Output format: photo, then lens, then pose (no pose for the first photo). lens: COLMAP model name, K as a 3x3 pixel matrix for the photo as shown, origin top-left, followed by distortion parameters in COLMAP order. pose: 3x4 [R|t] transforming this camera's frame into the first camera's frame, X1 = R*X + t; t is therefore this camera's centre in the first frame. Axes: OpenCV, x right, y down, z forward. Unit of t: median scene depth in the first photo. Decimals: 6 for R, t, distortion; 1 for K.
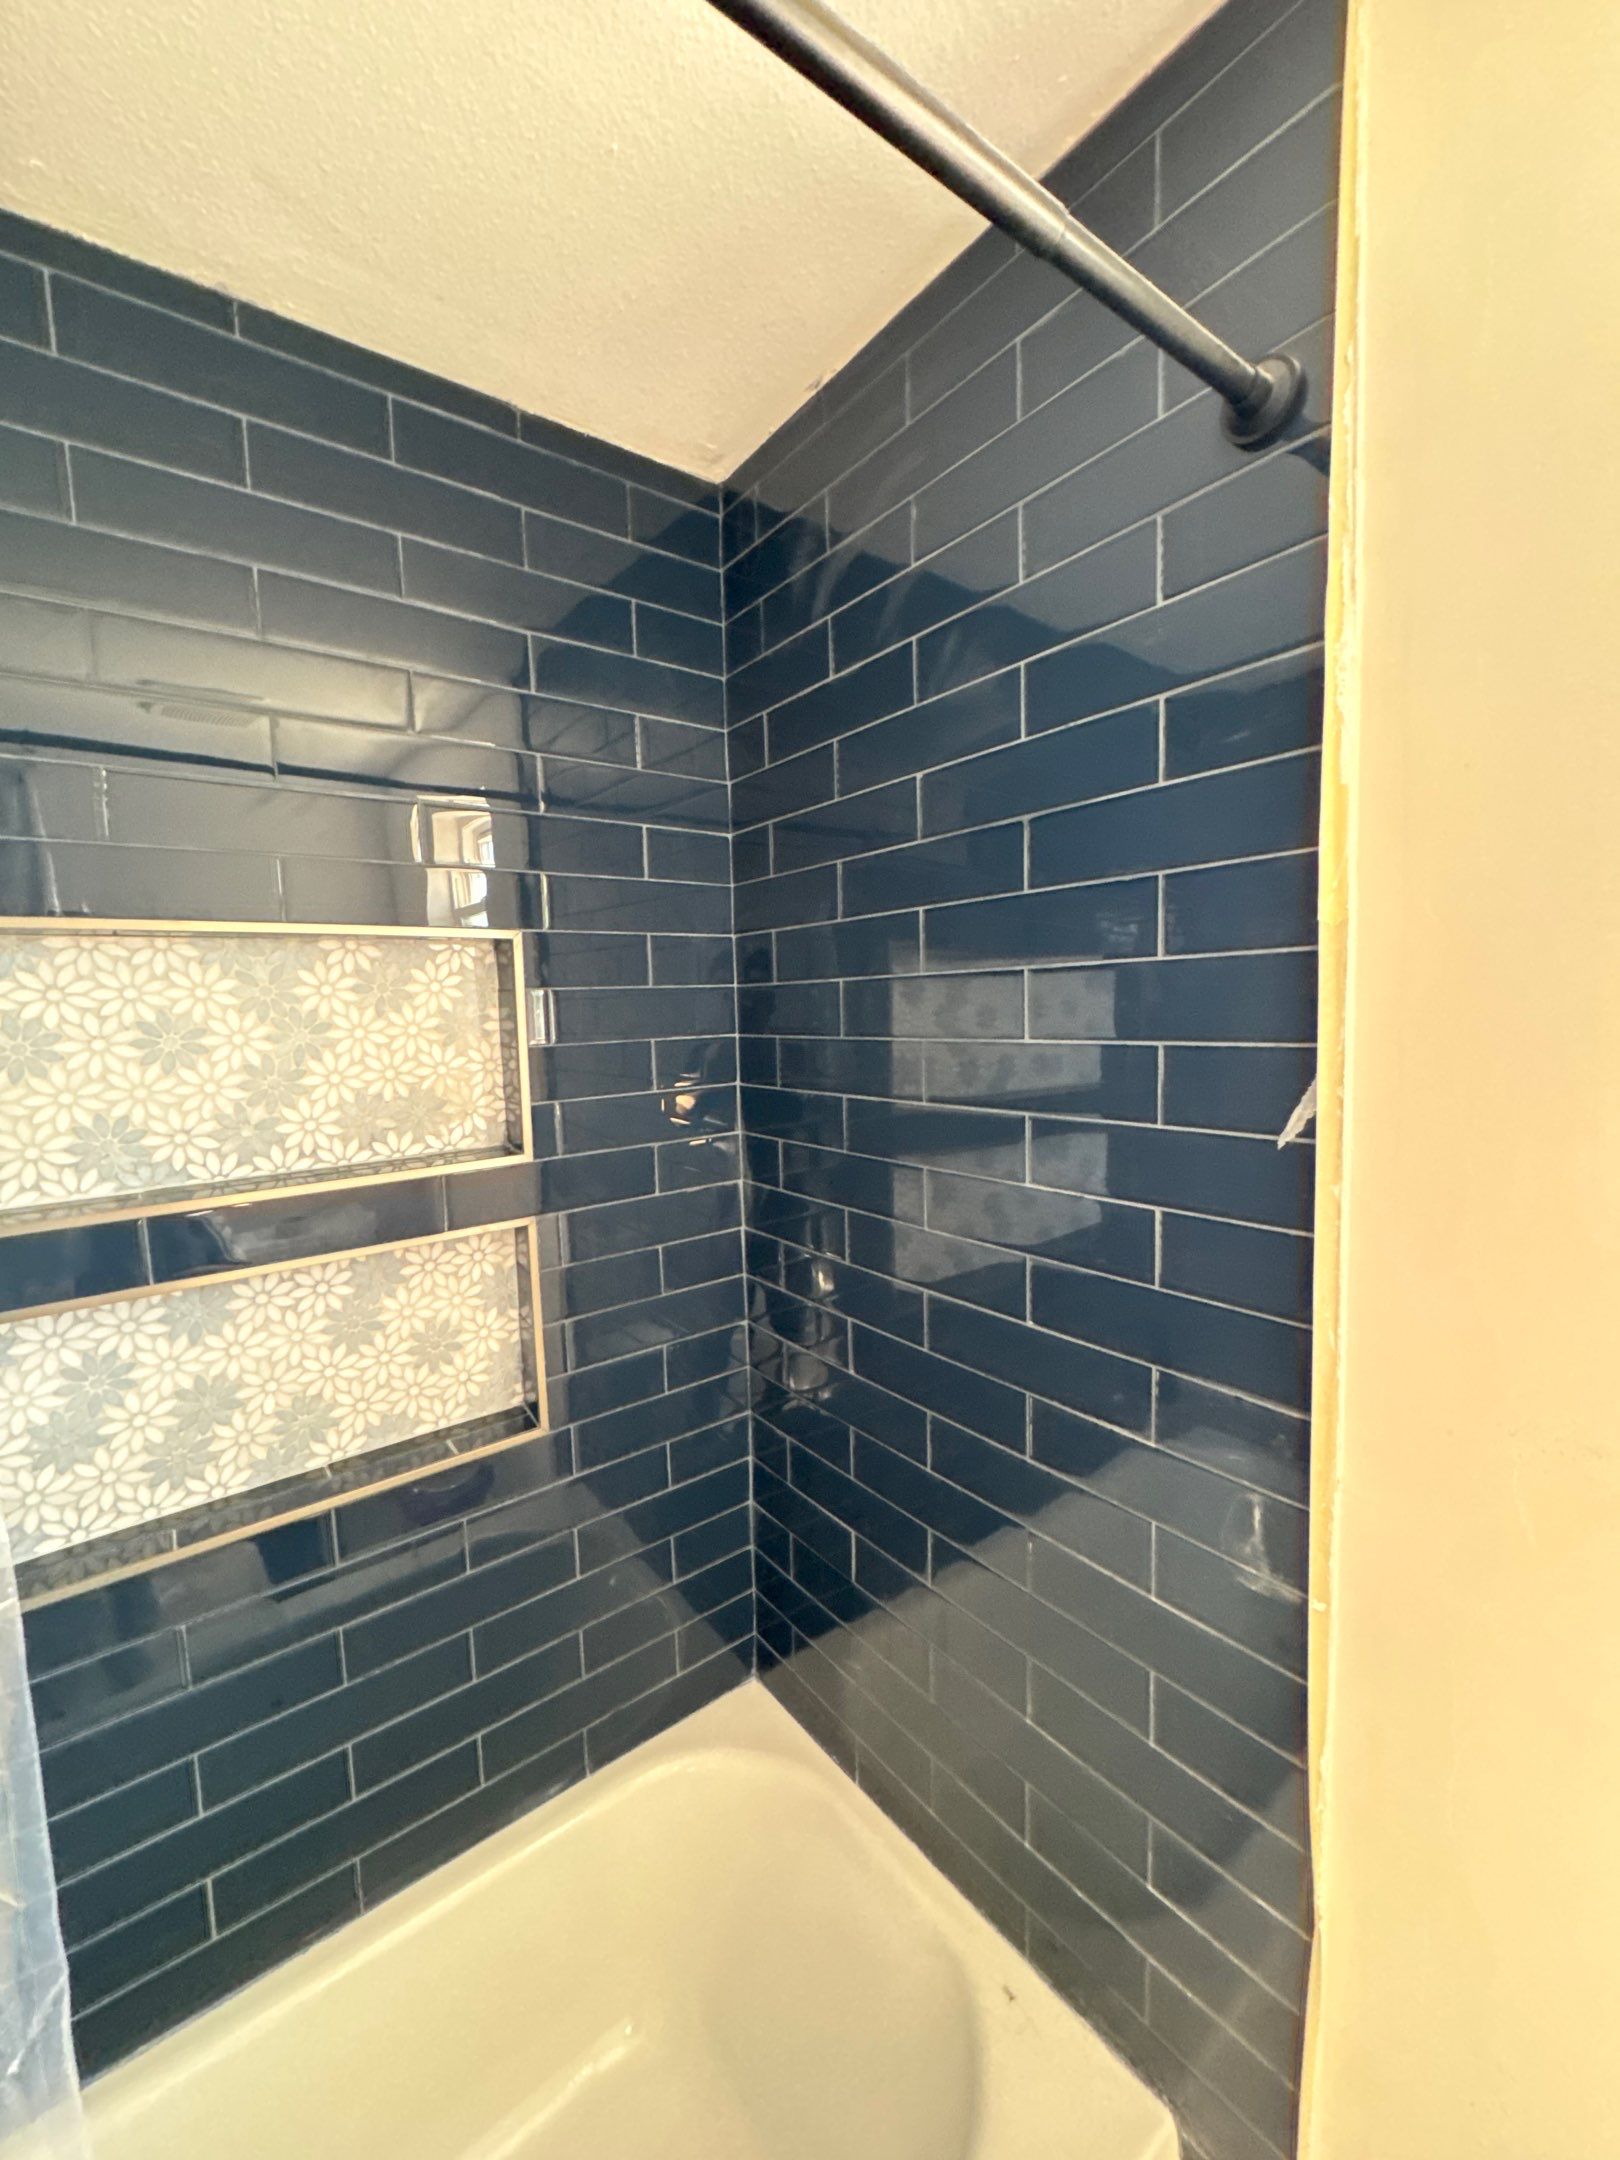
lens RADIAL K [[856.3, 0, 808.2], [0, 856.3, 1071.1], [0, 0, 1]] dist [-0.003606, -0.000106]
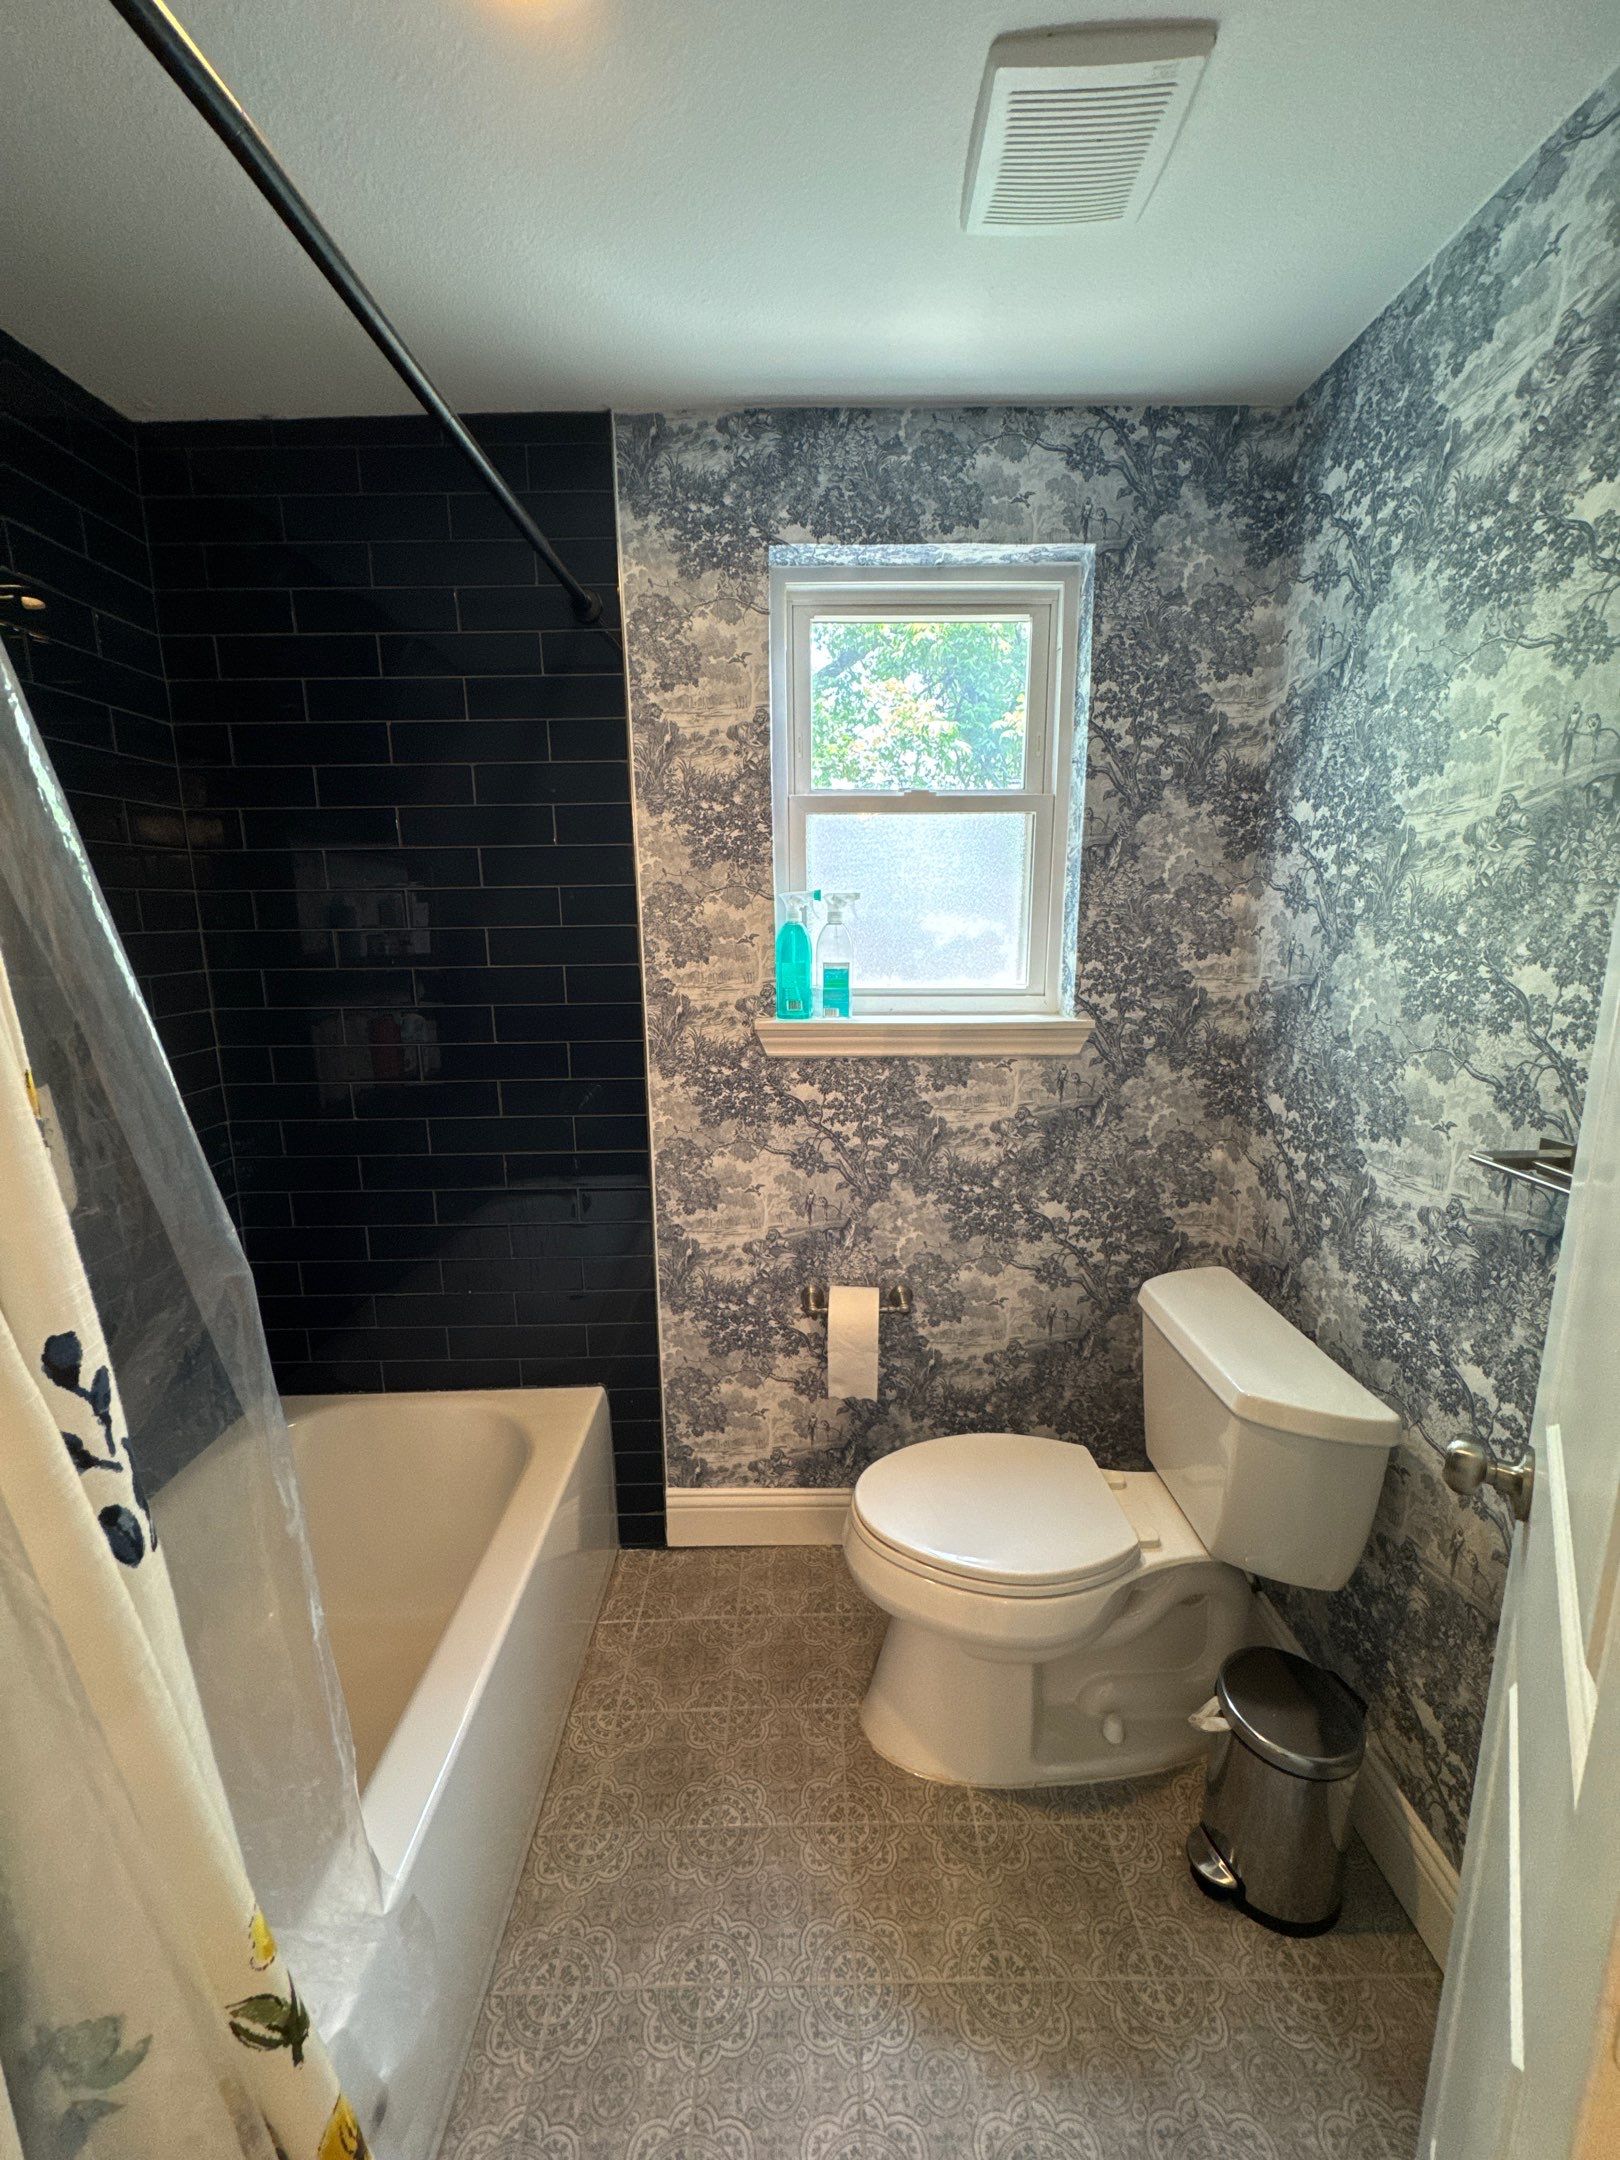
lens RADIAL K [[859.5, 0, 815.7], [0, 859.5, 1077.4], [0, 0, 1]] dist [-0.001025, -0.000389]
pose [[0.604259, -0.116774, 0.788184, -0.570818], [0.058068, 0.993026, 0.102605, 0.155495], [-0.794669, -0.016232, 0.606826, -0.495837]]
